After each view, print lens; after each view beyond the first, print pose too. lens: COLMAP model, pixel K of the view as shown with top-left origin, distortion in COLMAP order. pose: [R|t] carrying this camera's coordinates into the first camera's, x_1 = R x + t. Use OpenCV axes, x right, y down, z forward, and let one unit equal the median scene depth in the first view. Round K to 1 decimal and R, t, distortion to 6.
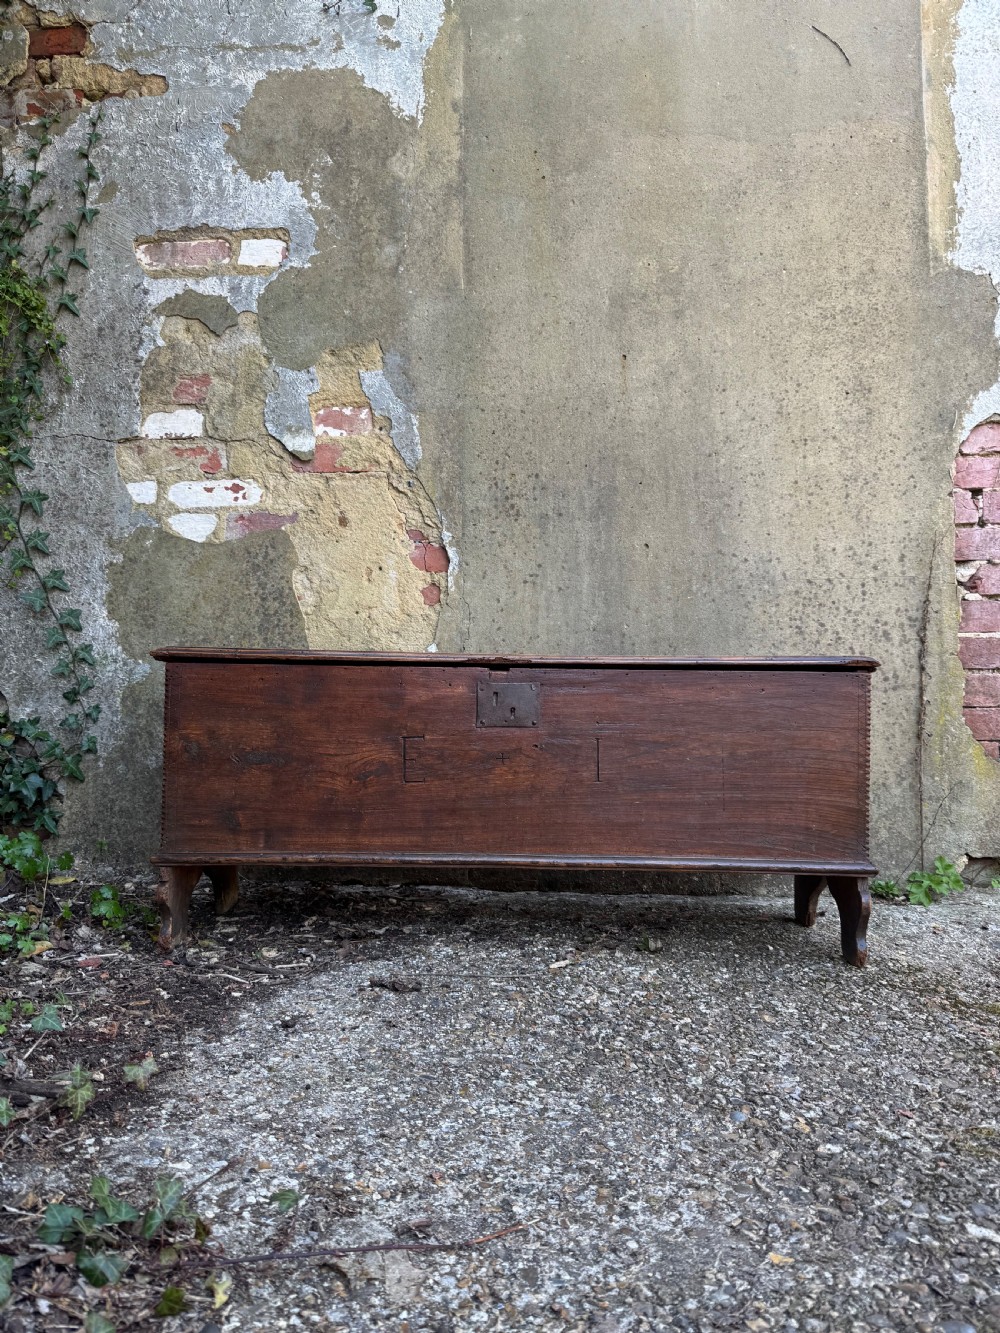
lens RADIAL K [[941.2, 0, 502.3], [0, 941.2, 670.4], [0, 0, 1]] dist [0.120903, -0.261858]
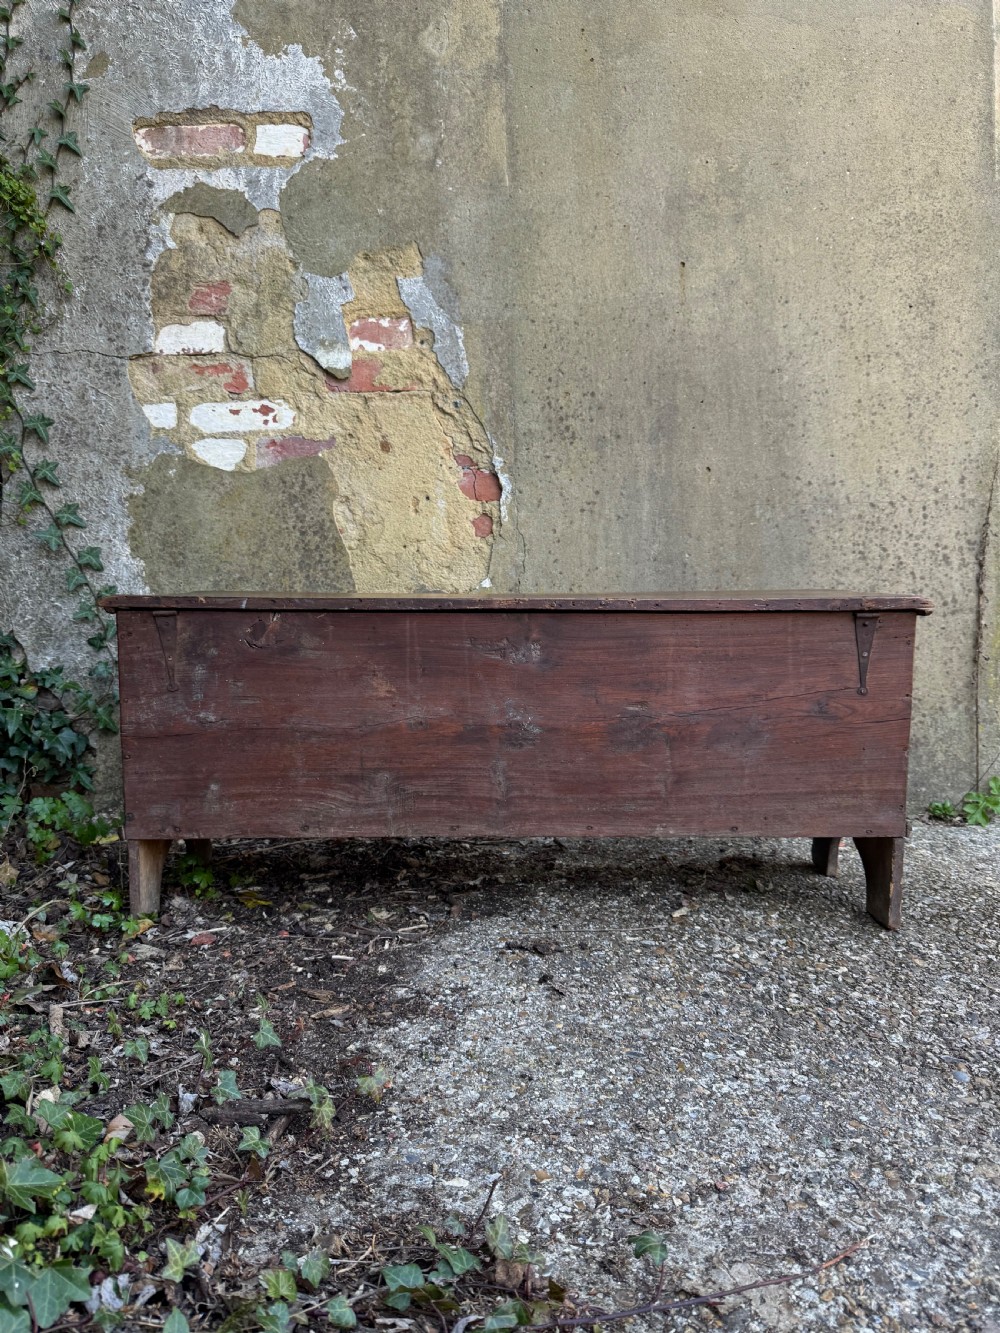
lens RADIAL K [[957.1, 0, 504.9], [0, 957.1, 673.1], [0, 0, 1]] dist [0.015239, -0.036514]
pose [[0.995506, -0.030567, 0.089630, -0.143015], [0.021018, 0.994185, 0.105611, -0.033100], [-0.092337, -0.103253, 0.990360, 0.041398]]
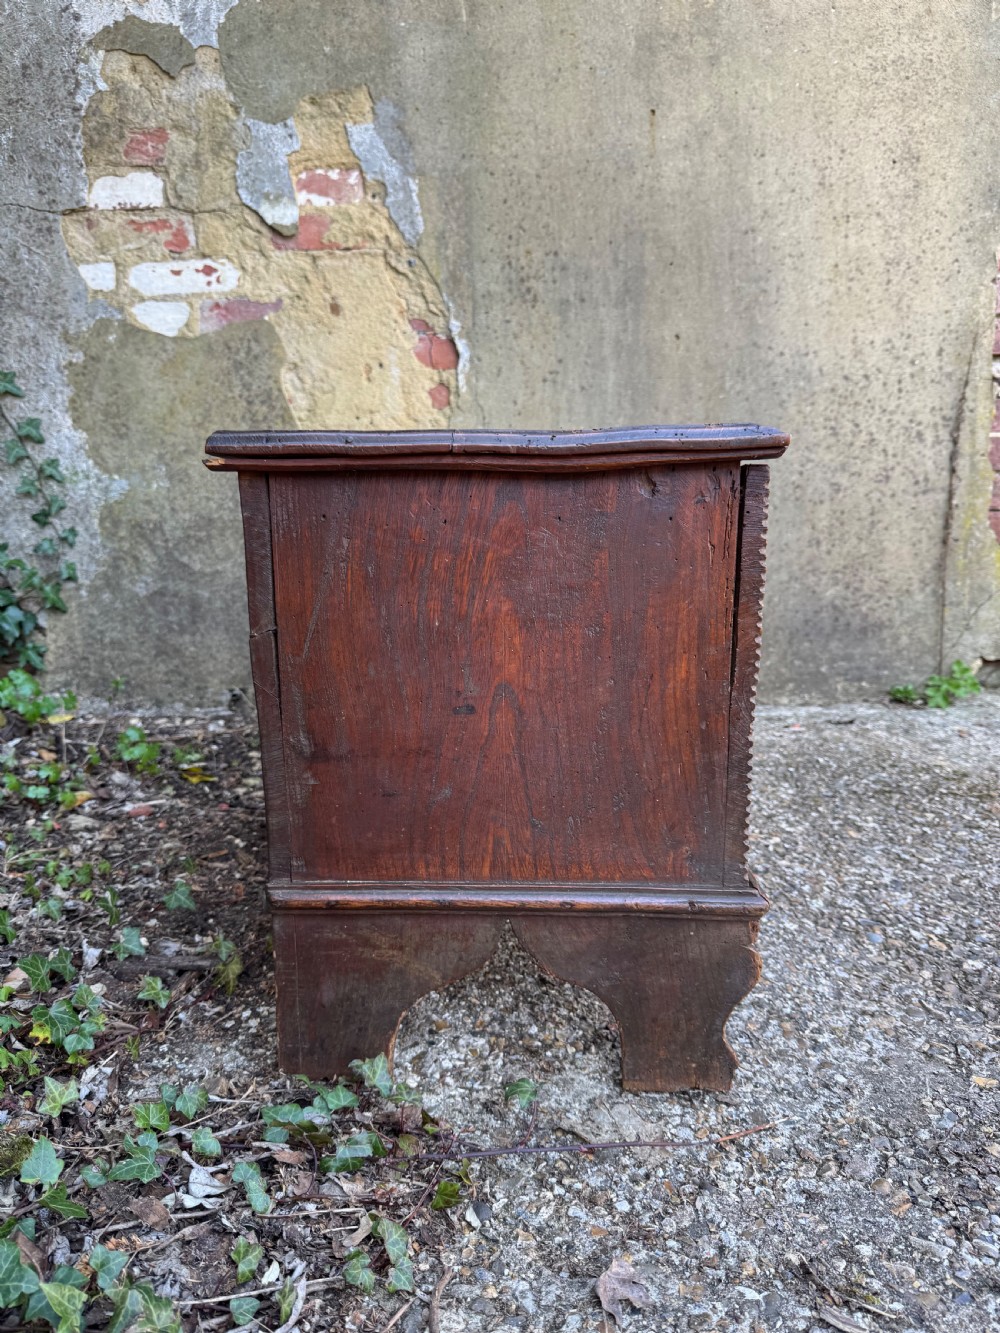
lens RADIAL K [[966.5, 0, 511.4], [0, 966.5, 675.3], [0, 0, 1]] dist [-0.017399, 0.002828]
pose [[0.994924, -0.036911, 0.093618, -0.102905], [0.016292, 0.977110, 0.212110, -0.013319], [-0.099304, -0.209508, 0.972751, 0.046588]]
